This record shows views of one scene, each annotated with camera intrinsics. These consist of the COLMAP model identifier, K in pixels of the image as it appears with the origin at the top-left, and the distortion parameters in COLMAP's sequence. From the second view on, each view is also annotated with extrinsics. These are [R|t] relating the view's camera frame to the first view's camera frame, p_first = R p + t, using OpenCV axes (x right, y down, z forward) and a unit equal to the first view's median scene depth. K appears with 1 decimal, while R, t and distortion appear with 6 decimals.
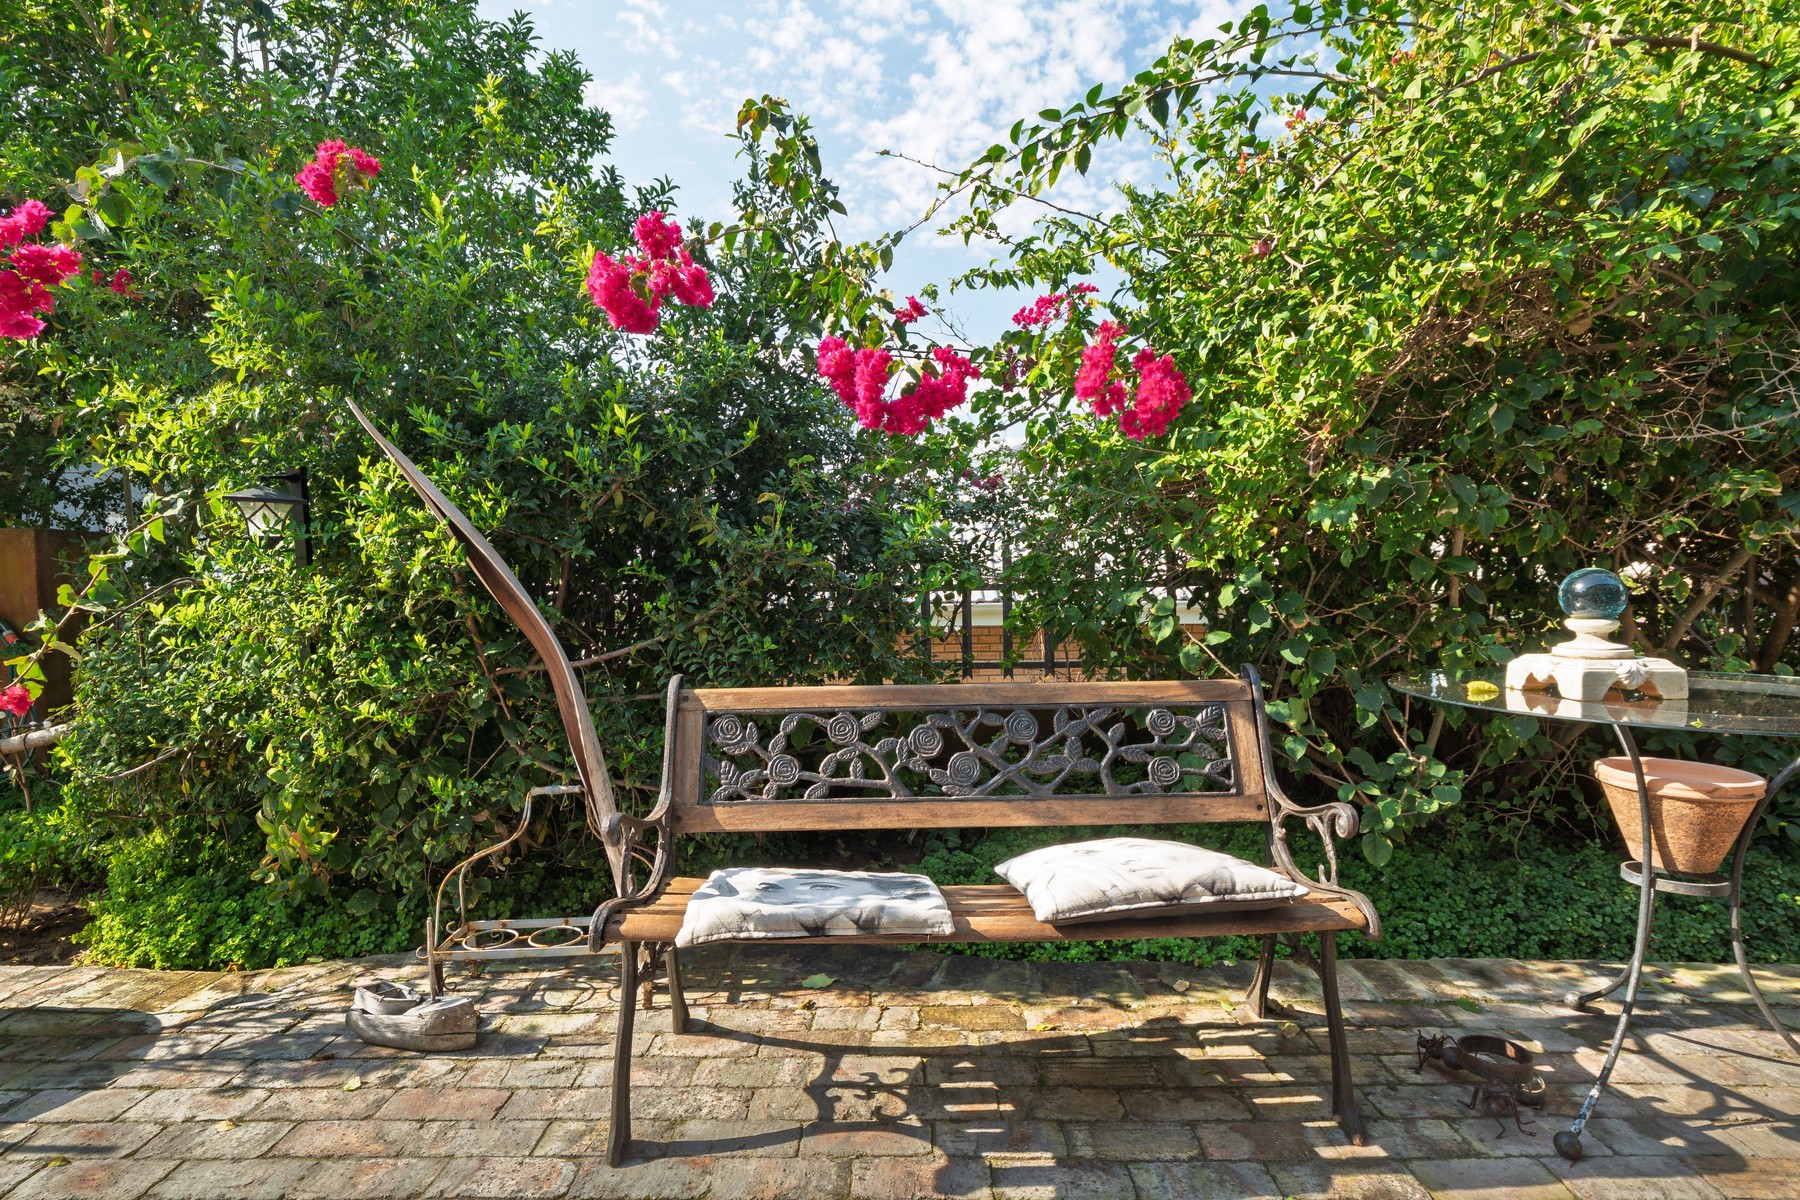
lens RADIAL K [[890.0, 0, 899.6], [0, 890.0, 594.2], [0, 0, 1]] dist [-0.006898, -0.000400]
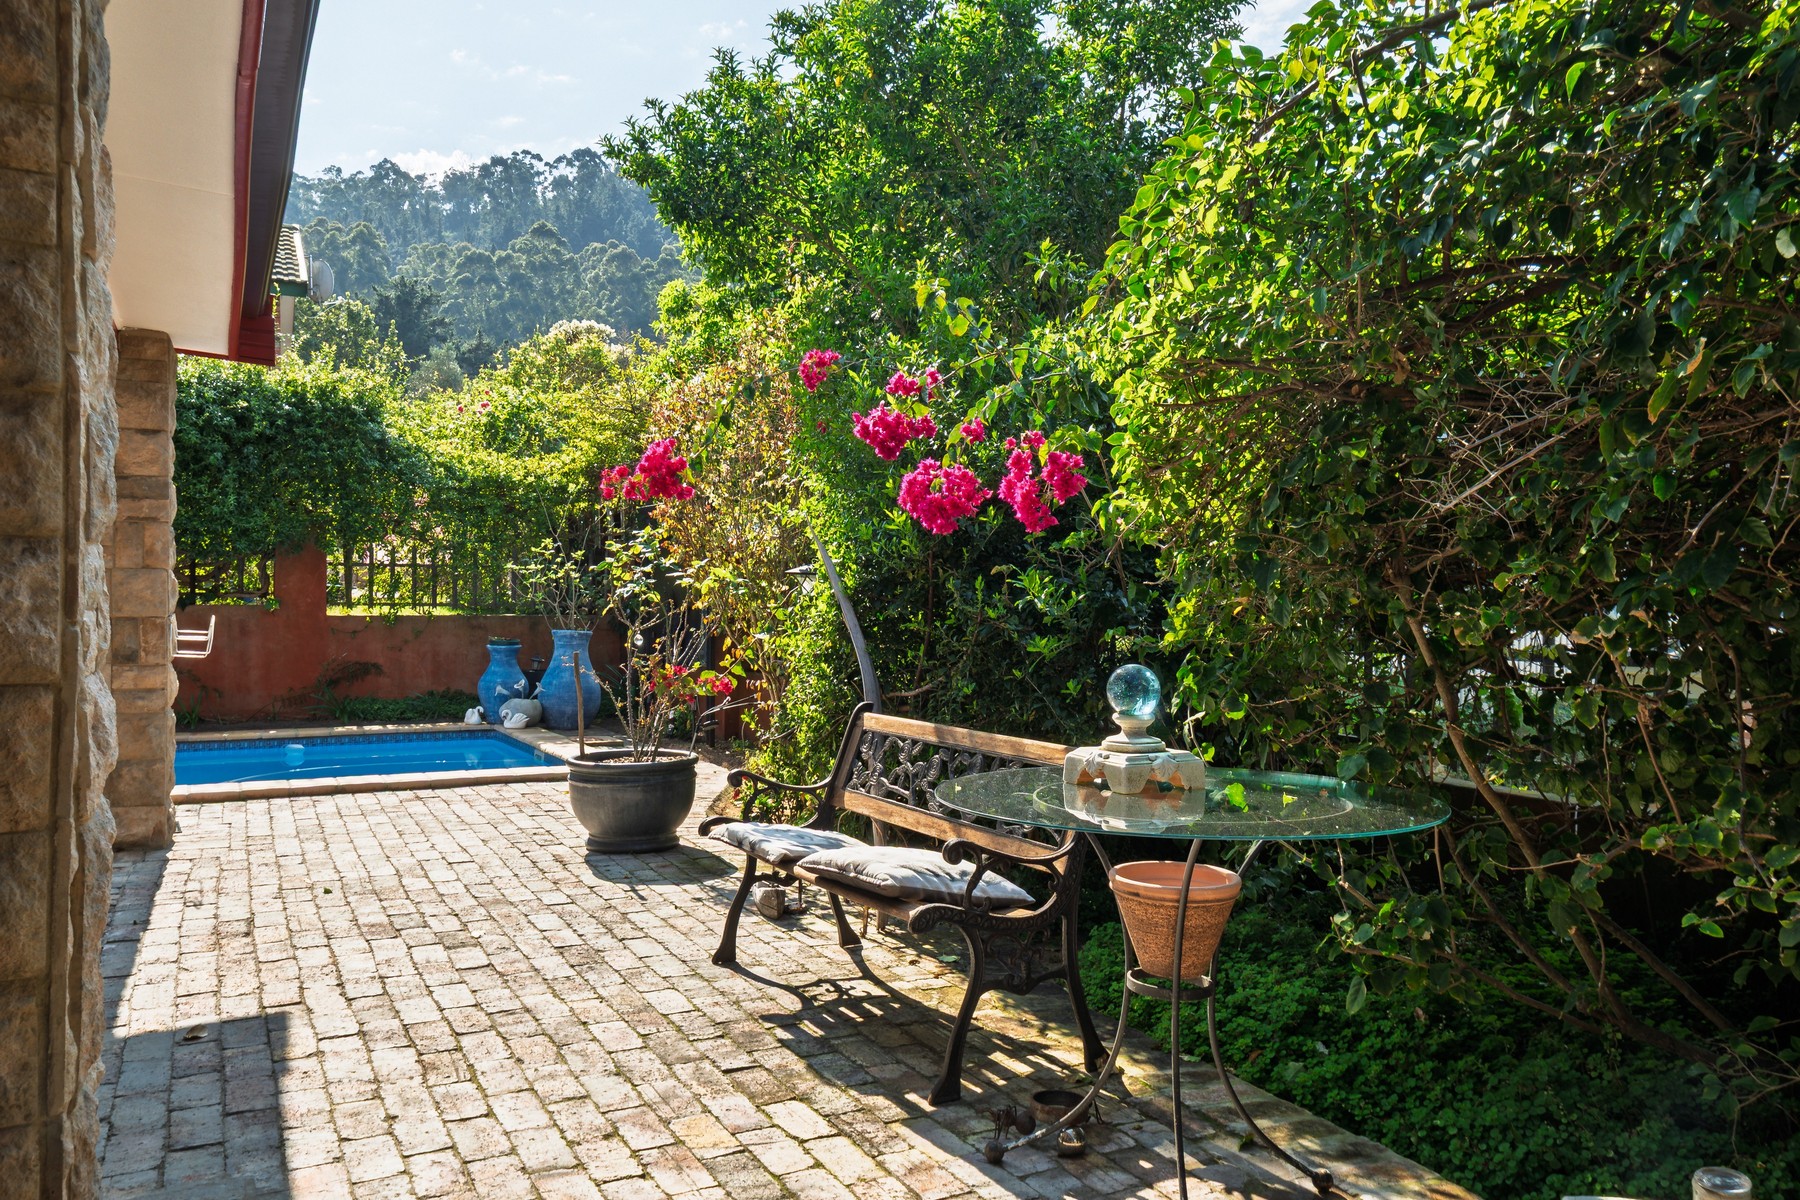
lens RADIAL K [[1379.9, 0, 899.0], [0, 1379.9, 599.3], [0, 0, 1]] dist [-0.000337, -0.000532]
pose [[0.455809, 0.014890, -0.889953, 1.960648], [-0.029355, 0.999568, 0.001689, -0.095677], [0.889593, 0.025355, 0.456049, 0.025627]]
